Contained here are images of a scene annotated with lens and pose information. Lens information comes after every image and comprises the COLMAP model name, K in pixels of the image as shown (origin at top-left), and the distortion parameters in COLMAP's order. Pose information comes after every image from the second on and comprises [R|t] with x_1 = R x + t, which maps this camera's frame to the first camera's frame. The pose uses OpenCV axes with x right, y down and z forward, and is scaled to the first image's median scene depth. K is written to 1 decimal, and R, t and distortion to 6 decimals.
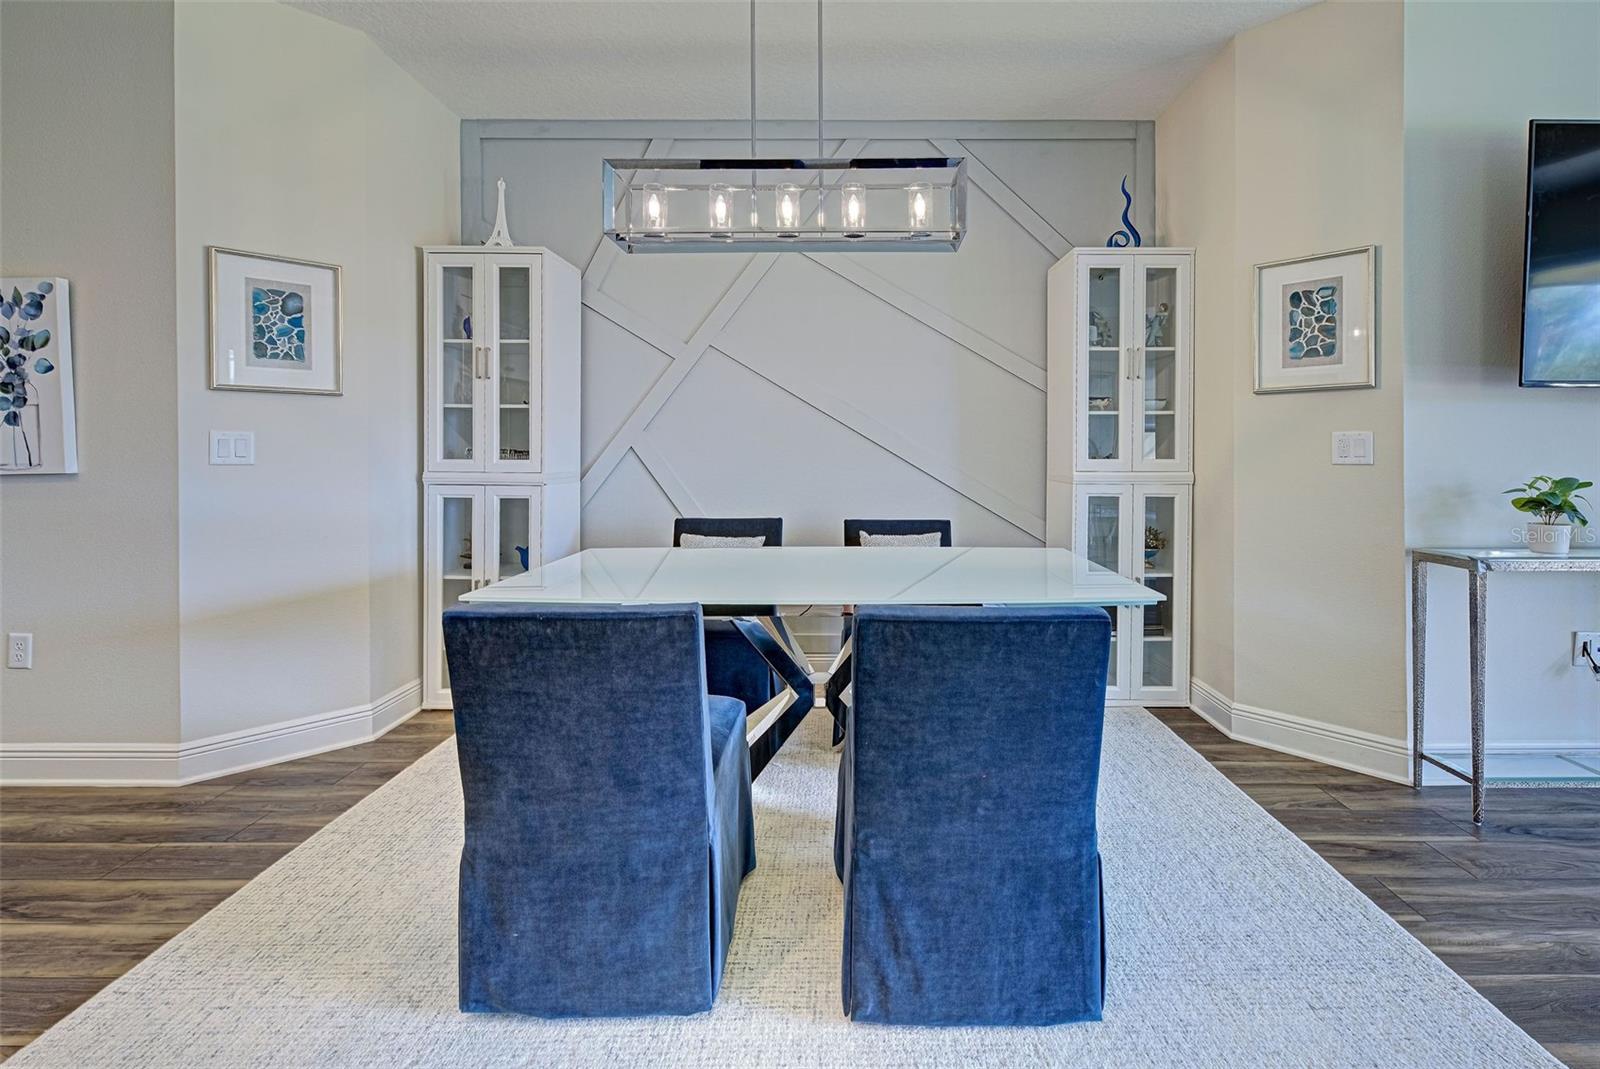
lens RADIAL K [[747.1, 0, 829.4], [0, 747.1, 452.1], [0, 0, 1]] dist [0.028393, -0.007239]
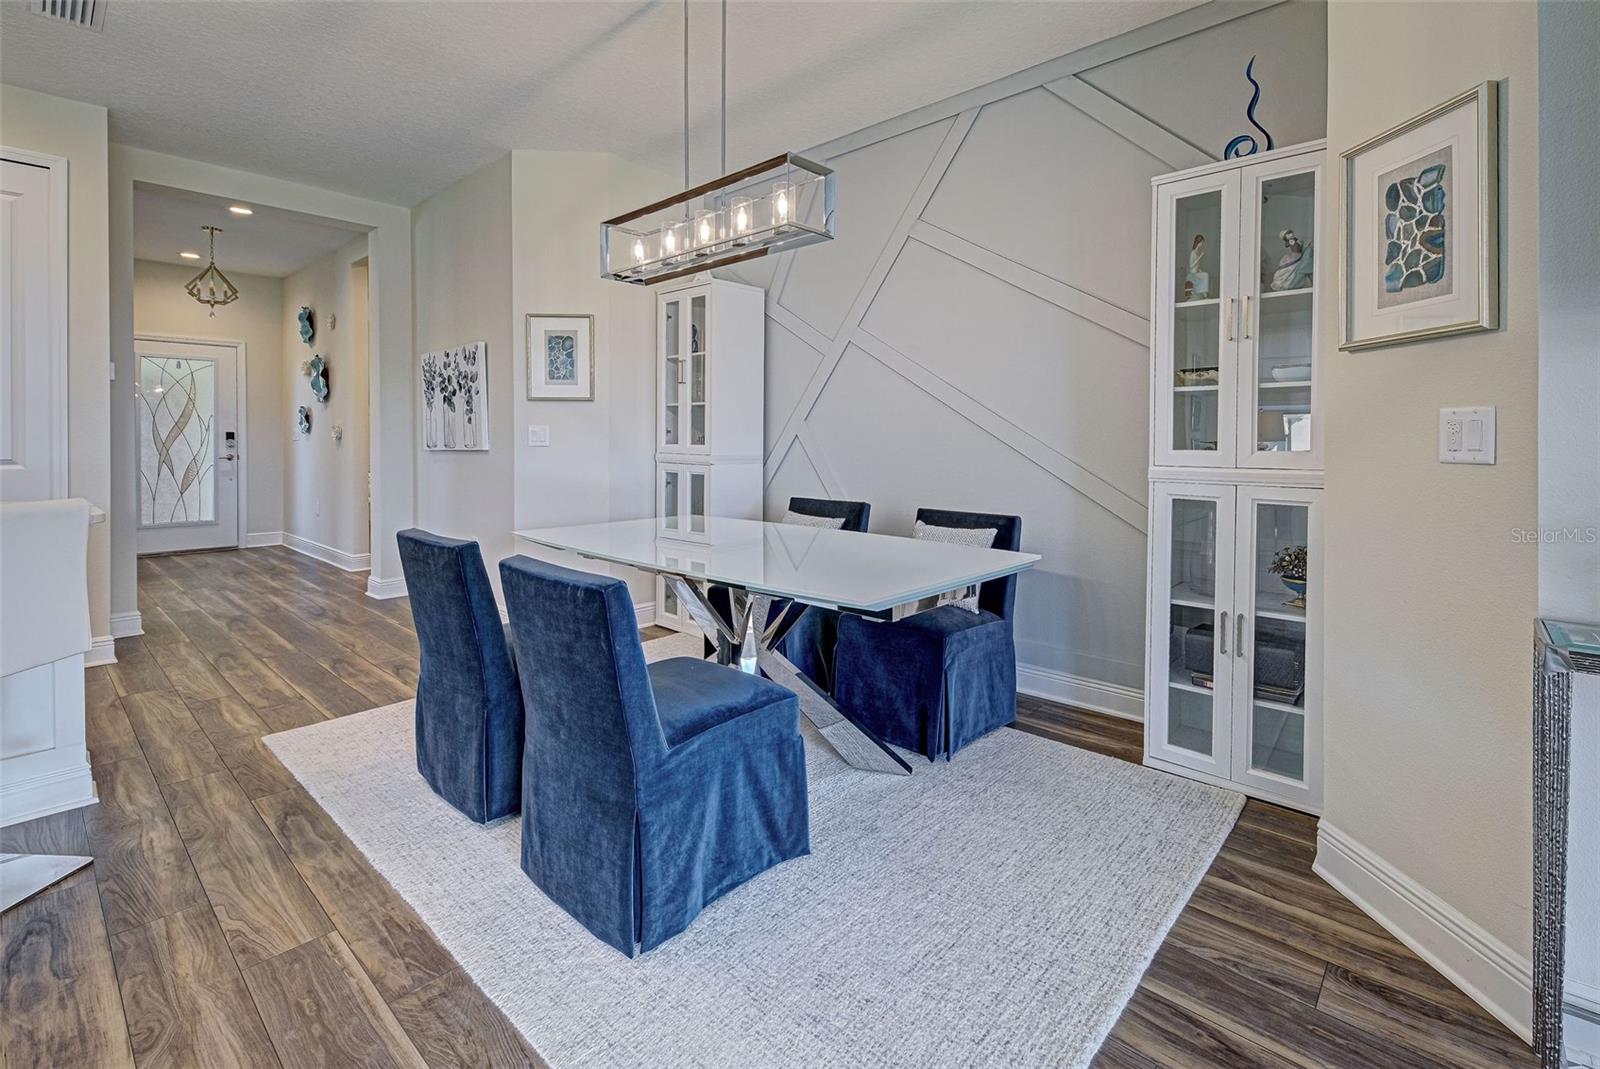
lens RADIAL K [[747.1, 0, 803.9], [0, 747.1, 444.9], [0, 0, 1]] dist [0.028393, -0.007239]
pose [[0.726116, 0.007998, -0.687525, 0.708363], [-0.004423, 0.999966, 0.006963, 0.000146], [0.687558, -0.002015, 0.726127, 0.216148]]
